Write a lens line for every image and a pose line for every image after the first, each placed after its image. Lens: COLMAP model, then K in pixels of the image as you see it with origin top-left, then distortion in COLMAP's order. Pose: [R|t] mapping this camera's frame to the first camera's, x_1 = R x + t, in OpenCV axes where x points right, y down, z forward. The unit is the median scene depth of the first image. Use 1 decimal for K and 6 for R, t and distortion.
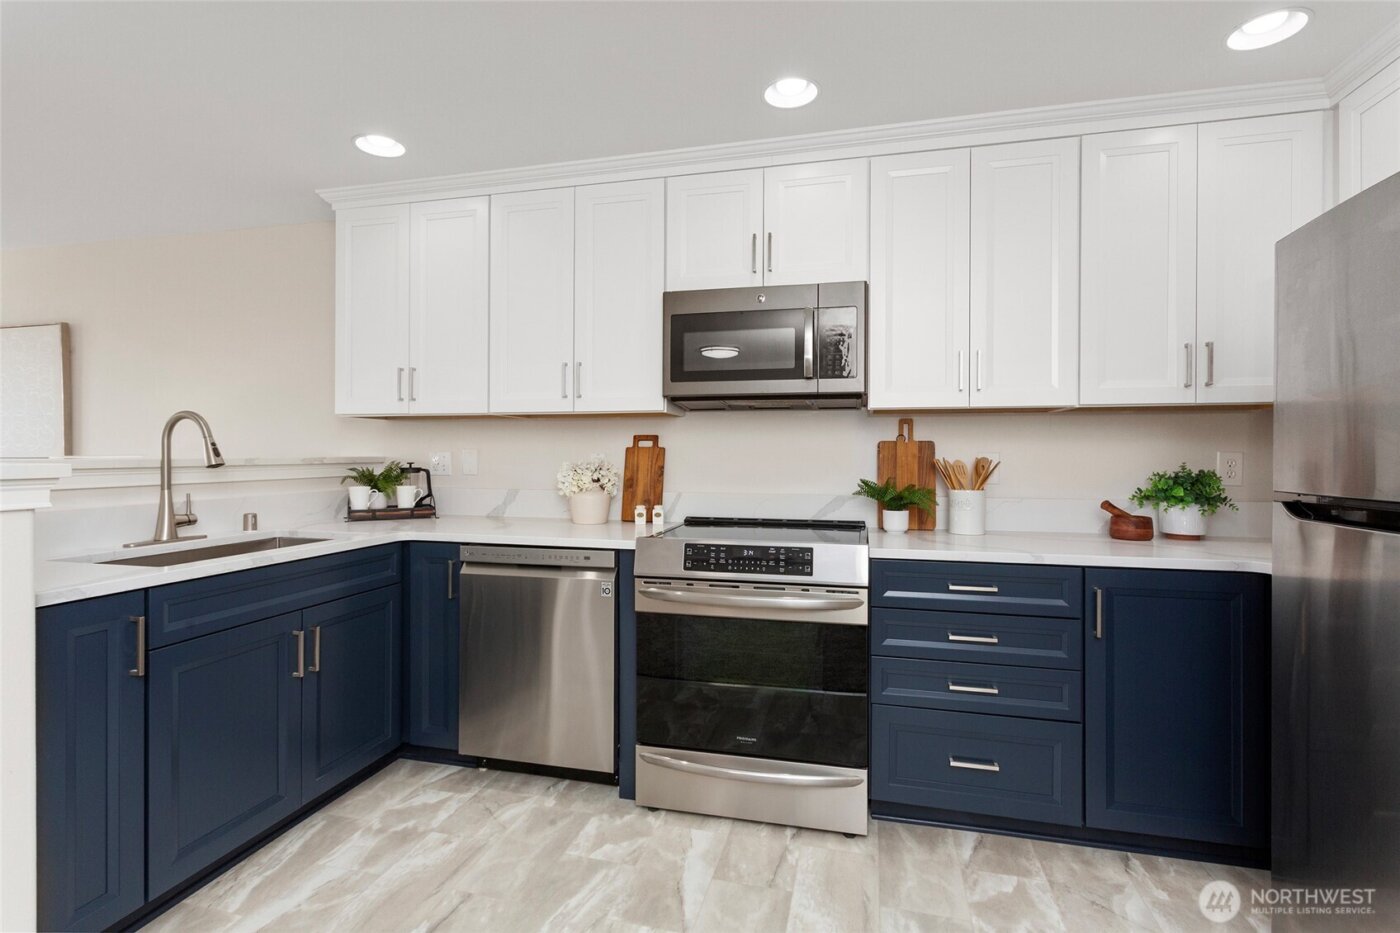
lens RADIAL K [[668.5, 0, 696.6], [0, 668.5, 455.4], [0, 0, 1]] dist [0.002530, 0.000553]
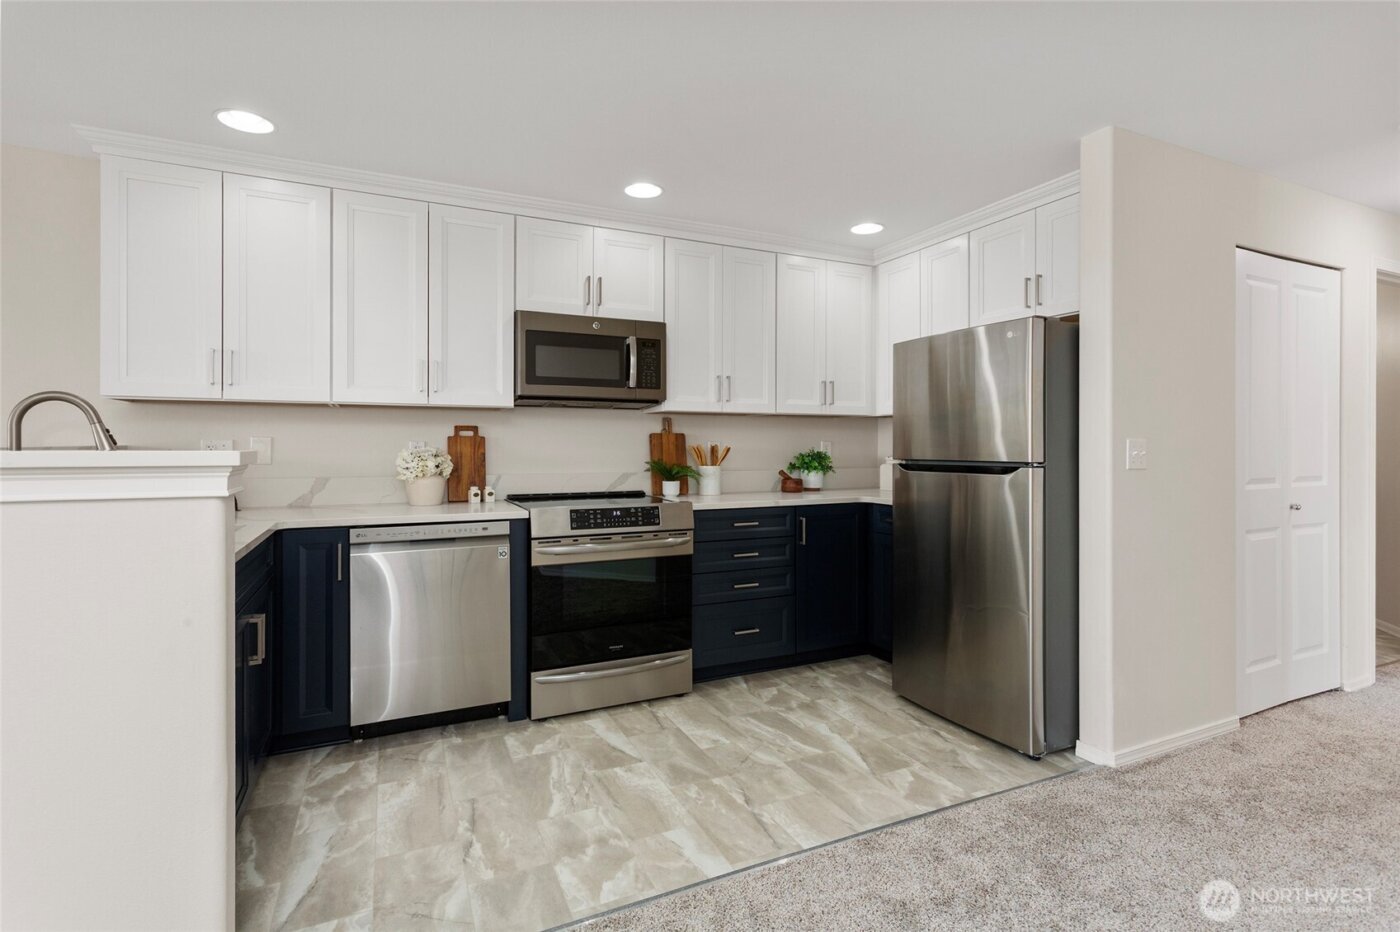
lens RADIAL K [[675.0, 0, 694.8], [0, 675.0, 446.7], [0, 0, 1]] dist [0.010979, 0.000557]
pose [[0.773337, -0.004200, 0.633981, -0.648330], [0.002252, 0.999990, 0.003877, 0.002285], [-0.633991, -0.001570, 0.773339, -0.179234]]
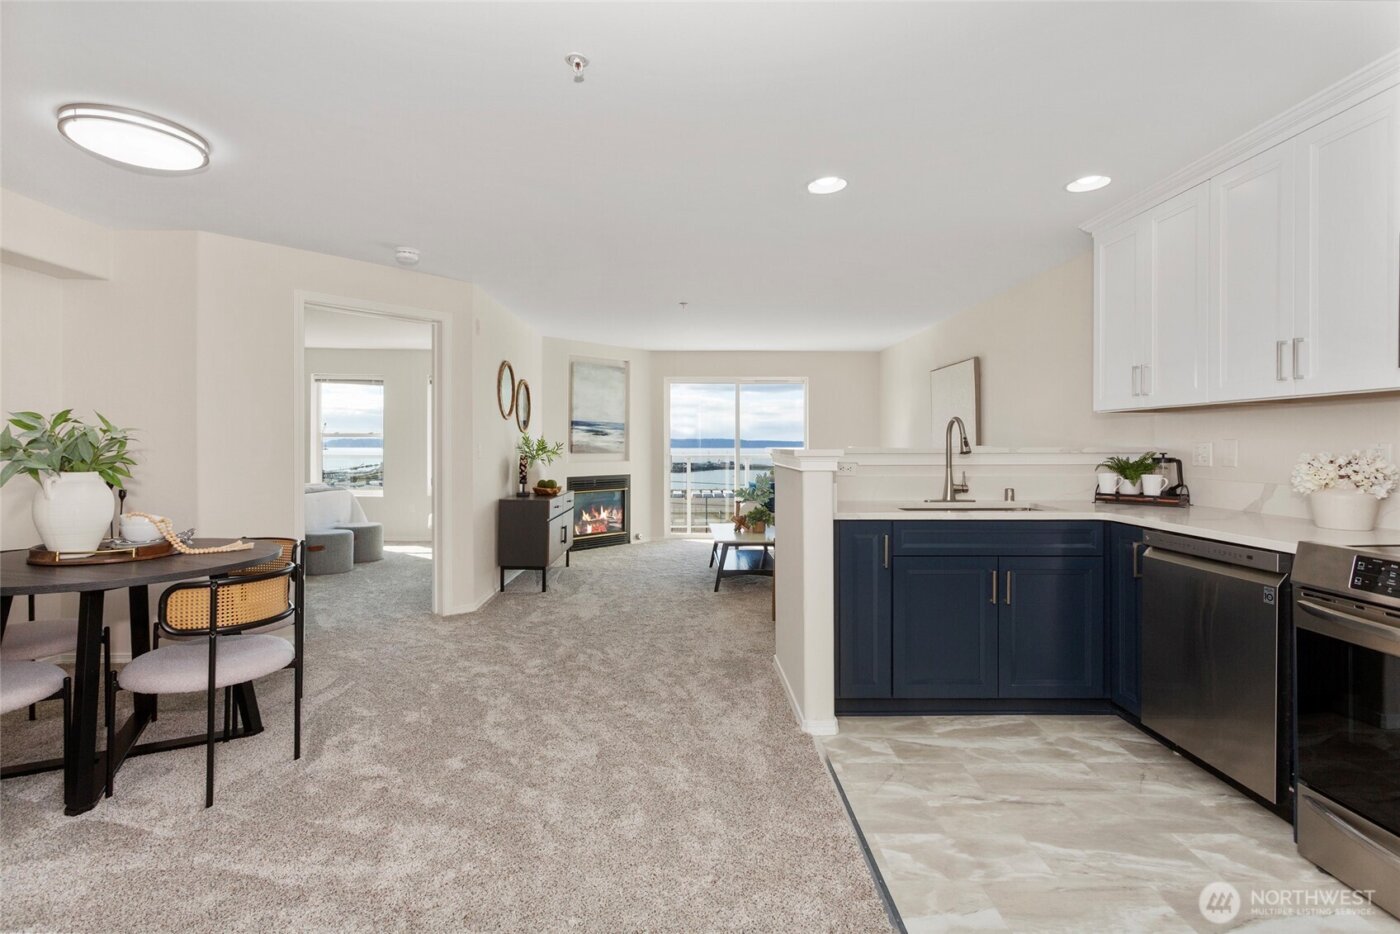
lens RADIAL K [[675.0, 0, 694.8], [0, 675.0, 447.7], [0, 0, 1]] dist [0.010979, 0.000557]
pose [[0.255915, 0.001183, -0.966699, 0.549362], [-0.001157, 0.999999, 0.000917, 0.003171], [0.966699, 0.000884, 0.255916, 0.025712]]
